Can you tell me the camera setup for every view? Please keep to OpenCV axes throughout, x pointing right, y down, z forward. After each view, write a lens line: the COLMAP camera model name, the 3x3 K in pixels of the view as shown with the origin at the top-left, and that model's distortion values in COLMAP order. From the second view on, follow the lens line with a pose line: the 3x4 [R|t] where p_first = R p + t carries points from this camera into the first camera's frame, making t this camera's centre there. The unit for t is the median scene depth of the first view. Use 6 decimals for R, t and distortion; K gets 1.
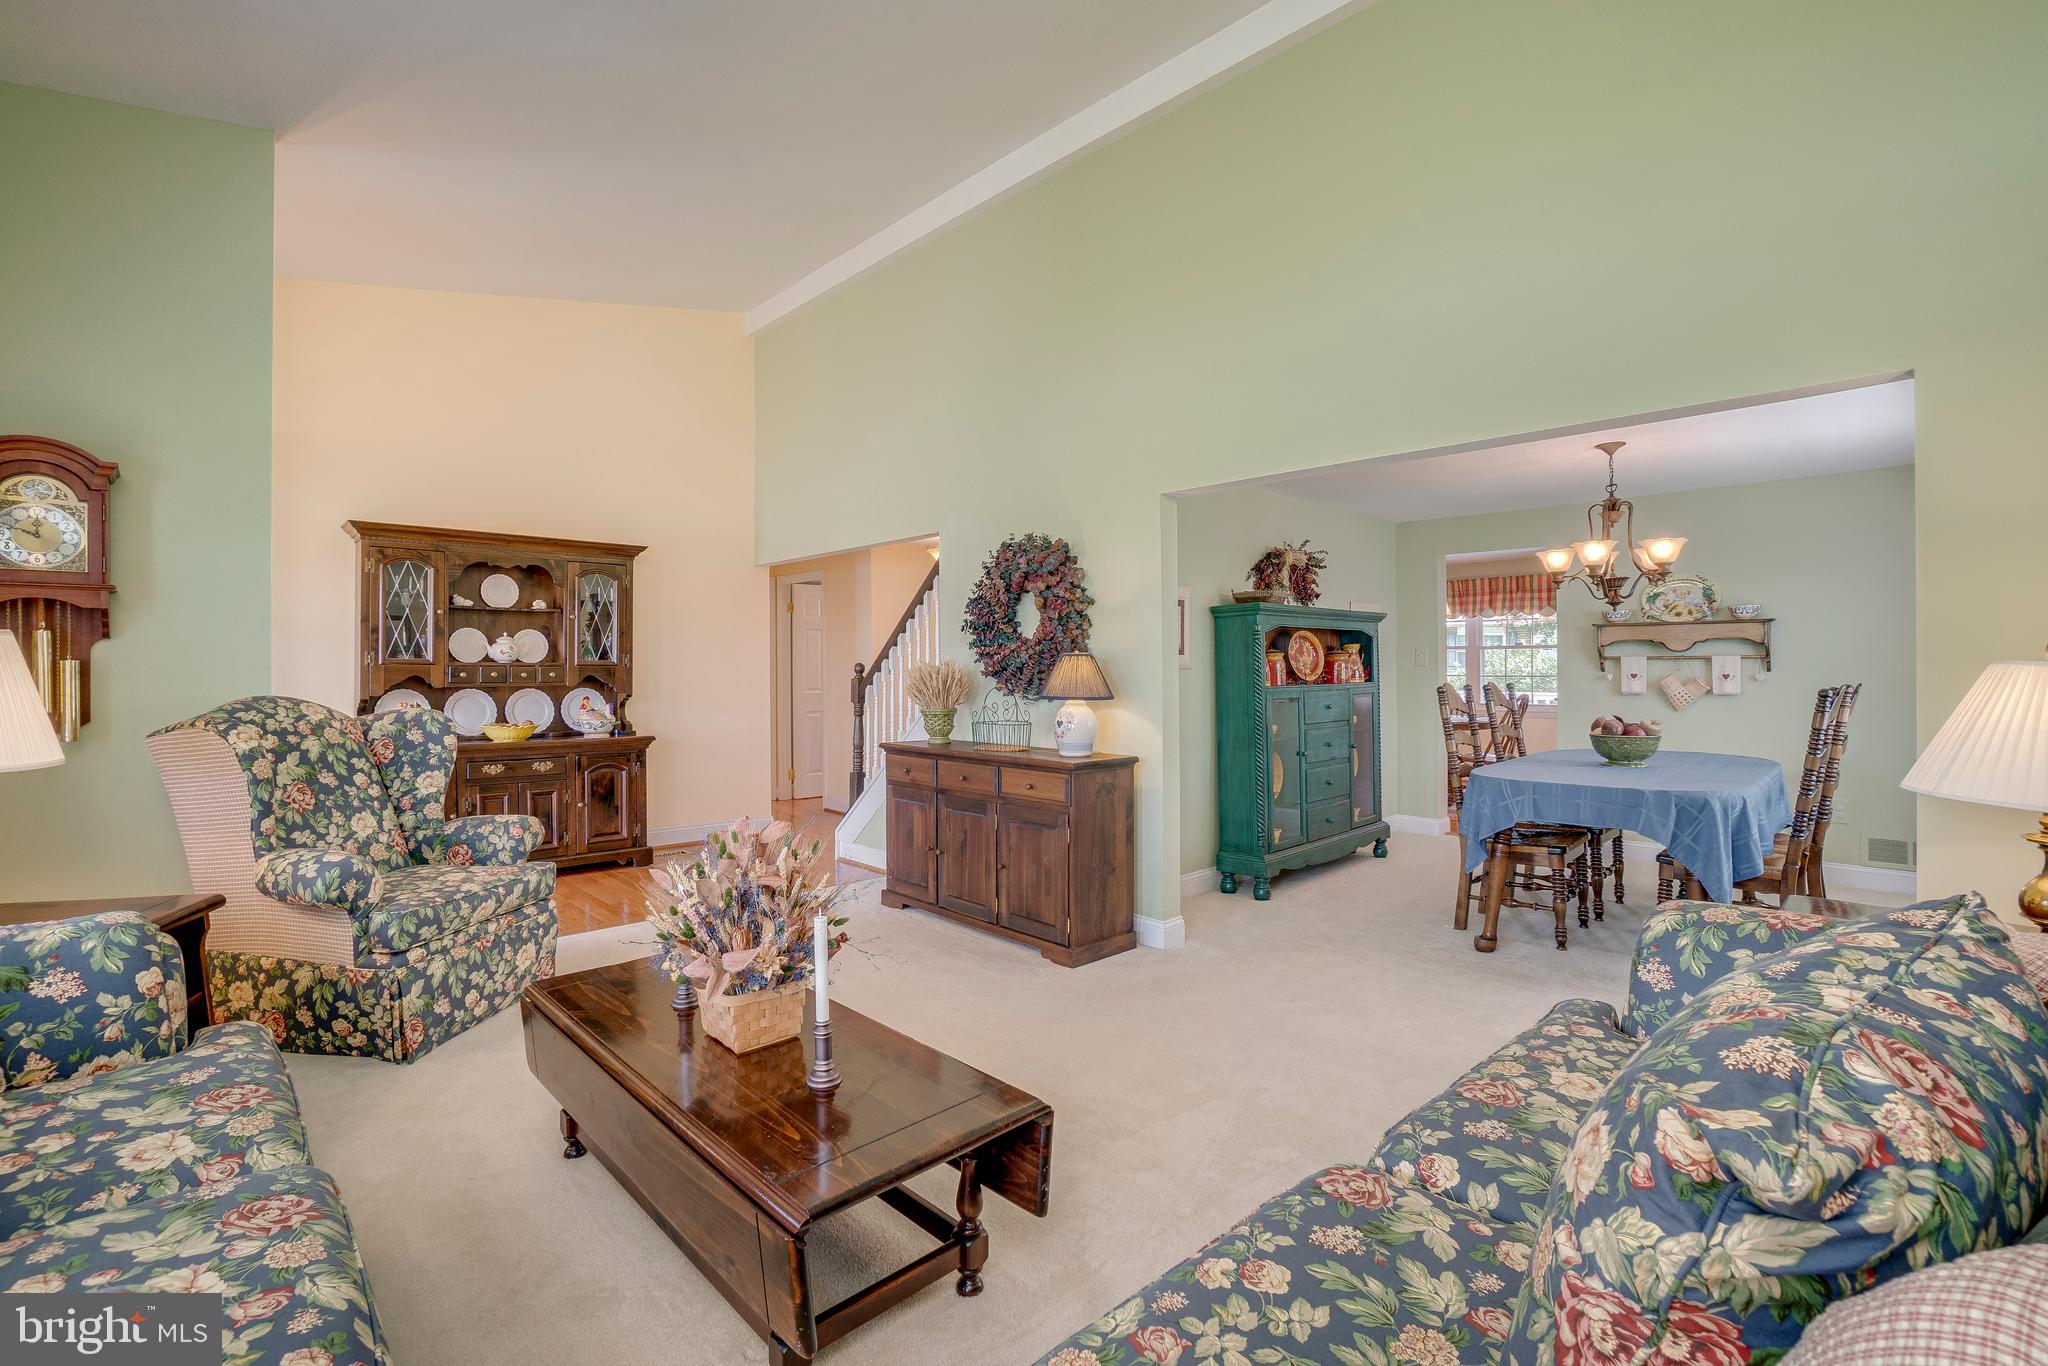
lens RADIAL K [[907.7, 0, 1008.5], [0, 907.7, 667.4], [0, 0, 1]] dist [-0.058004, 0.019440]
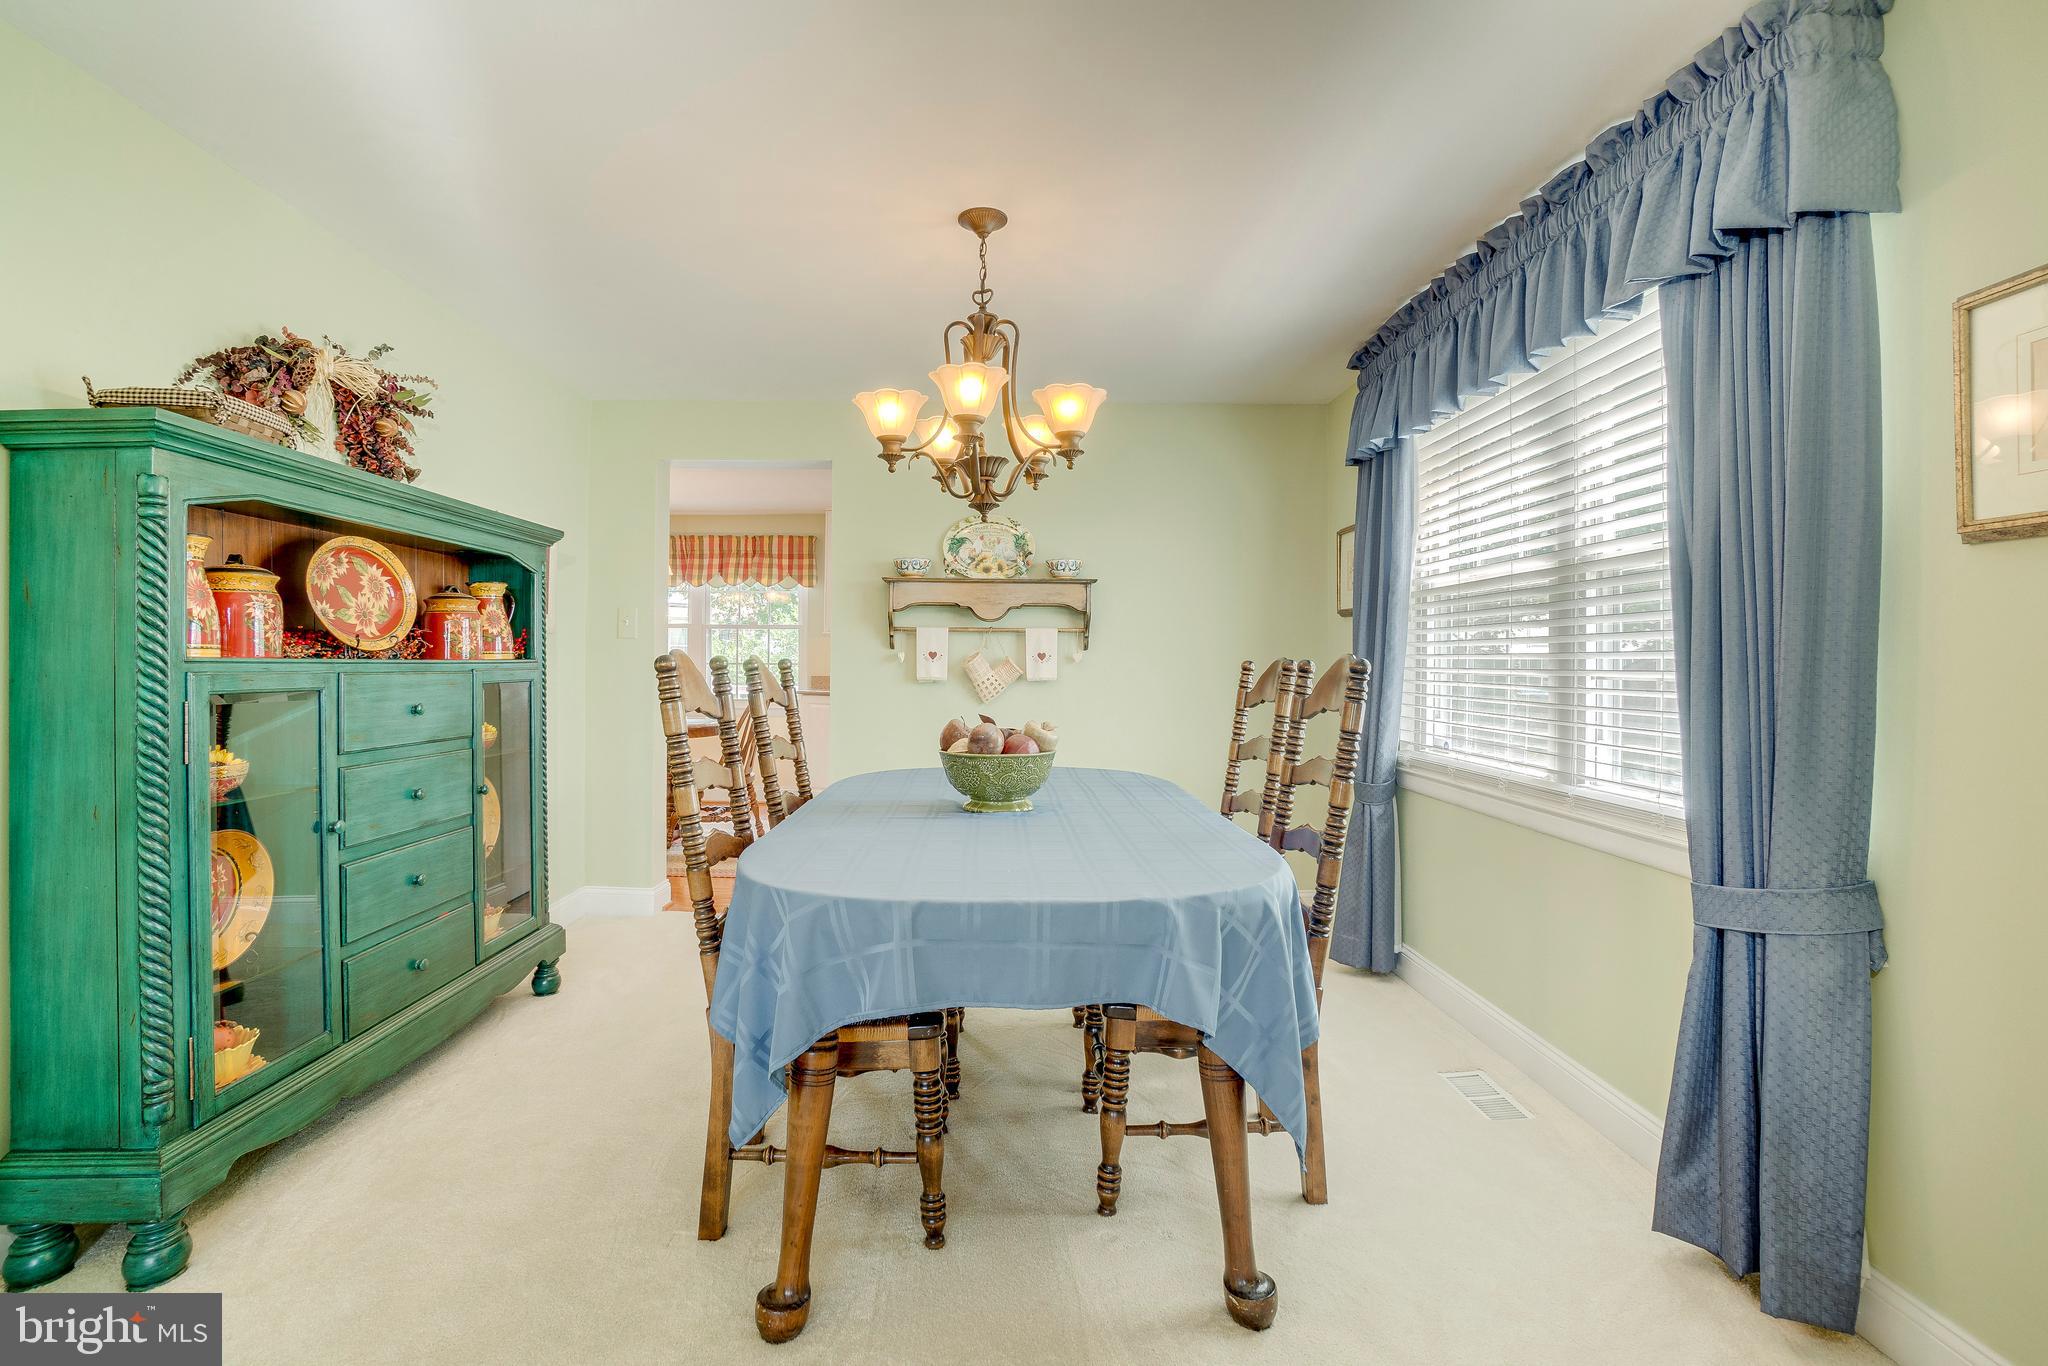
lens RADIAL K [[907.7, 0, 1013.0], [0, 907.7, 656.8], [0, 0, 1]] dist [-0.058004, 0.019440]
pose [[0.674813, 0.017447, 0.737782, 0.227329], [-0.010083, 0.999845, -0.014422, 0.020794], [-0.737920, 0.002293, 0.674885, 0.480276]]
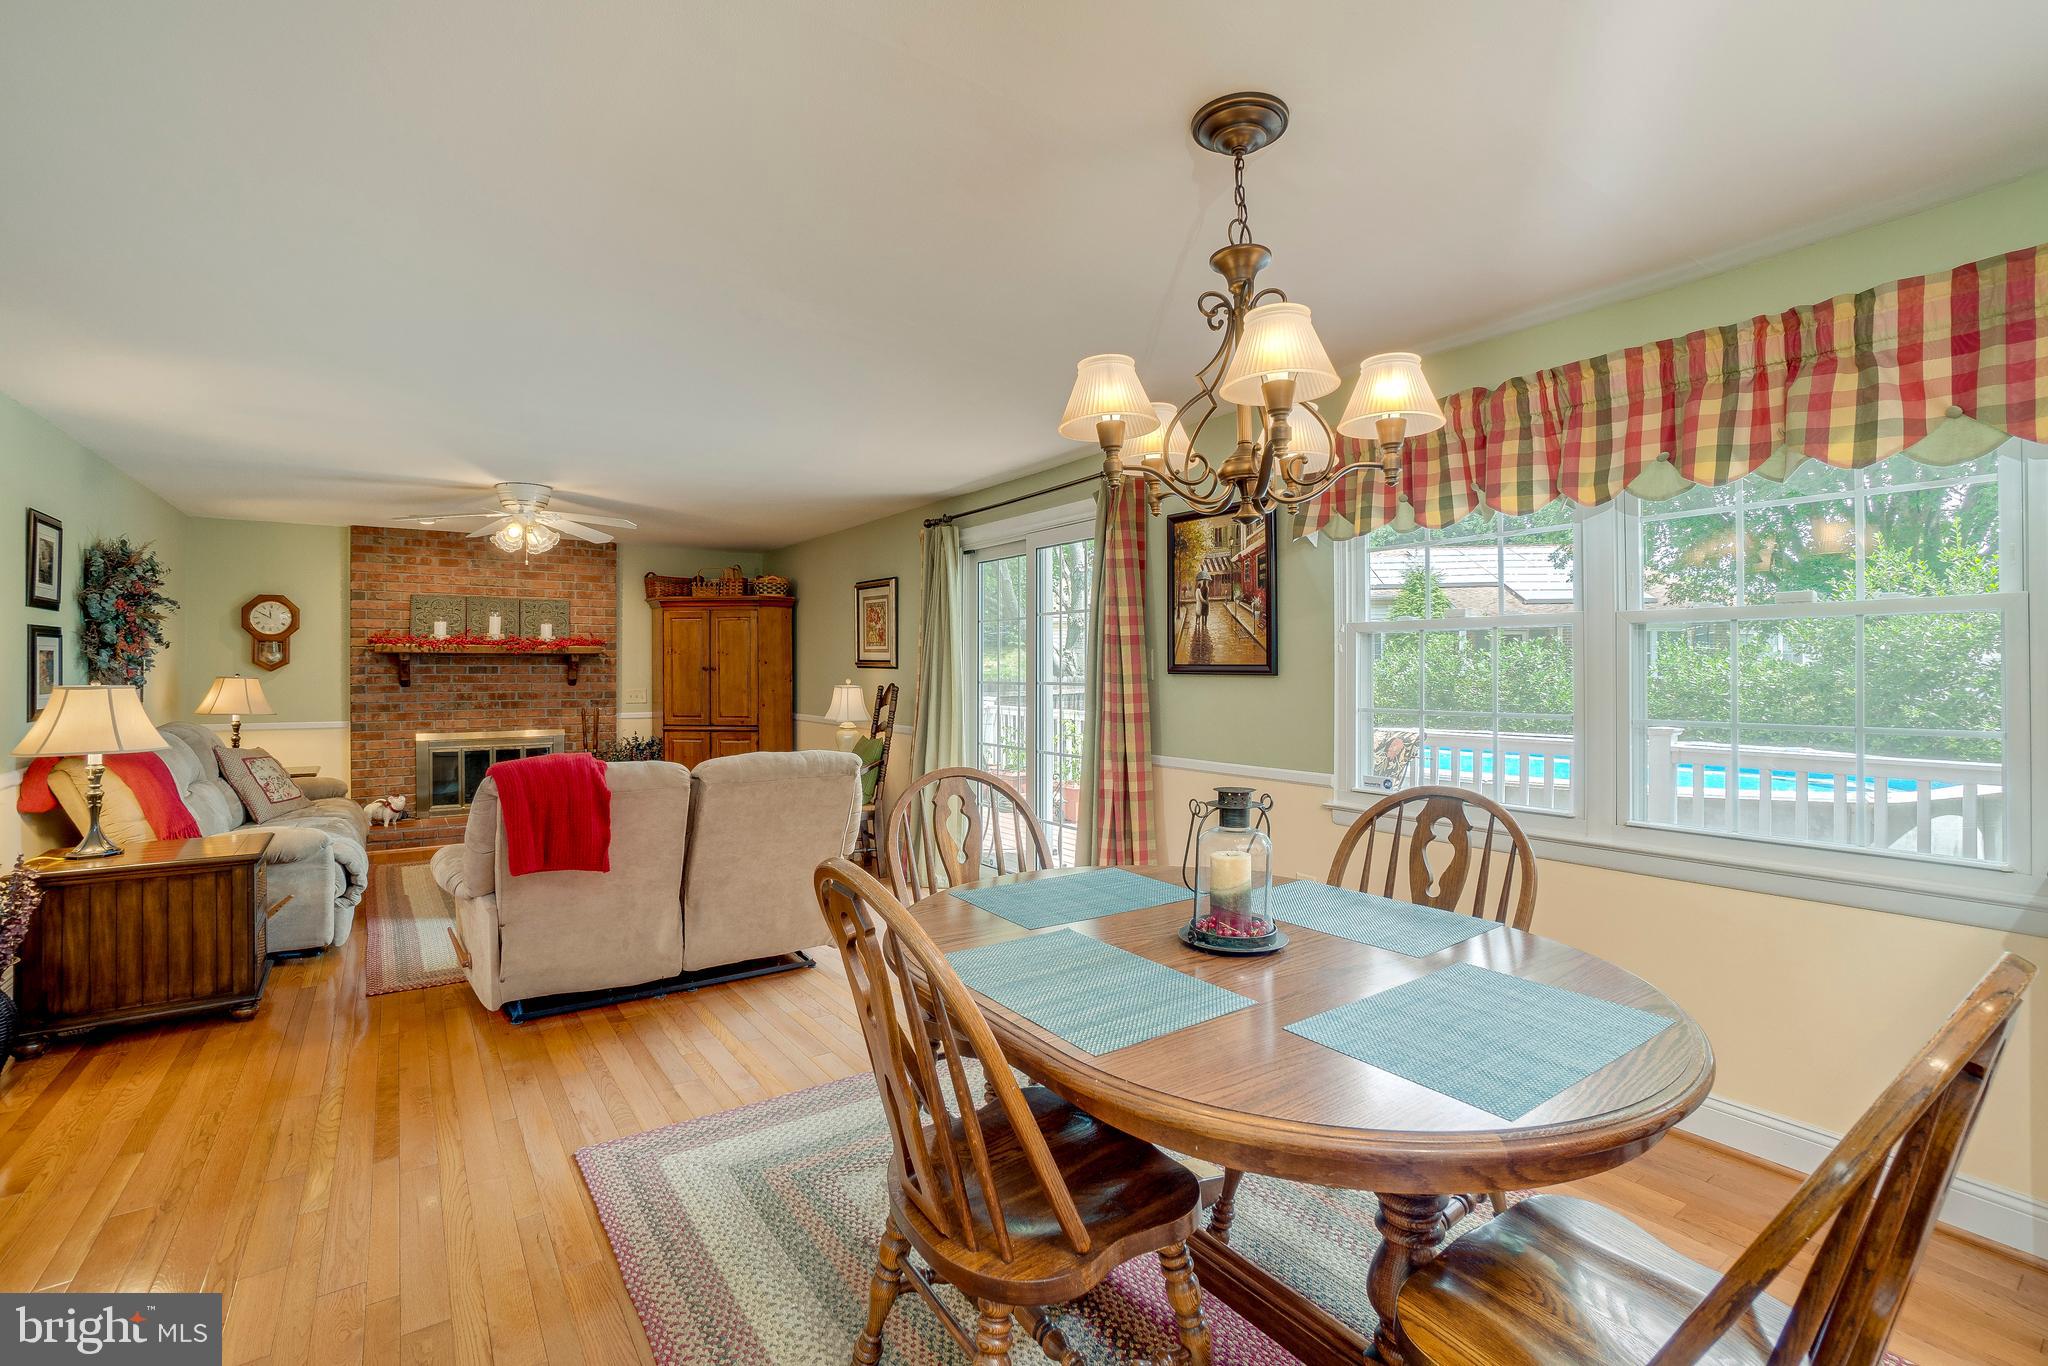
lens RADIAL K [[907.7, 0, 1011.3], [0, 907.7, 664.4], [0, 0, 1]] dist [-0.058004, 0.019440]
pose [[0.987189, 0.001157, -0.159550, 0.650965], [-0.000915, 0.999998, 0.001591, -0.014189], [0.159551, -0.001424, 0.987189, 1.191607]]
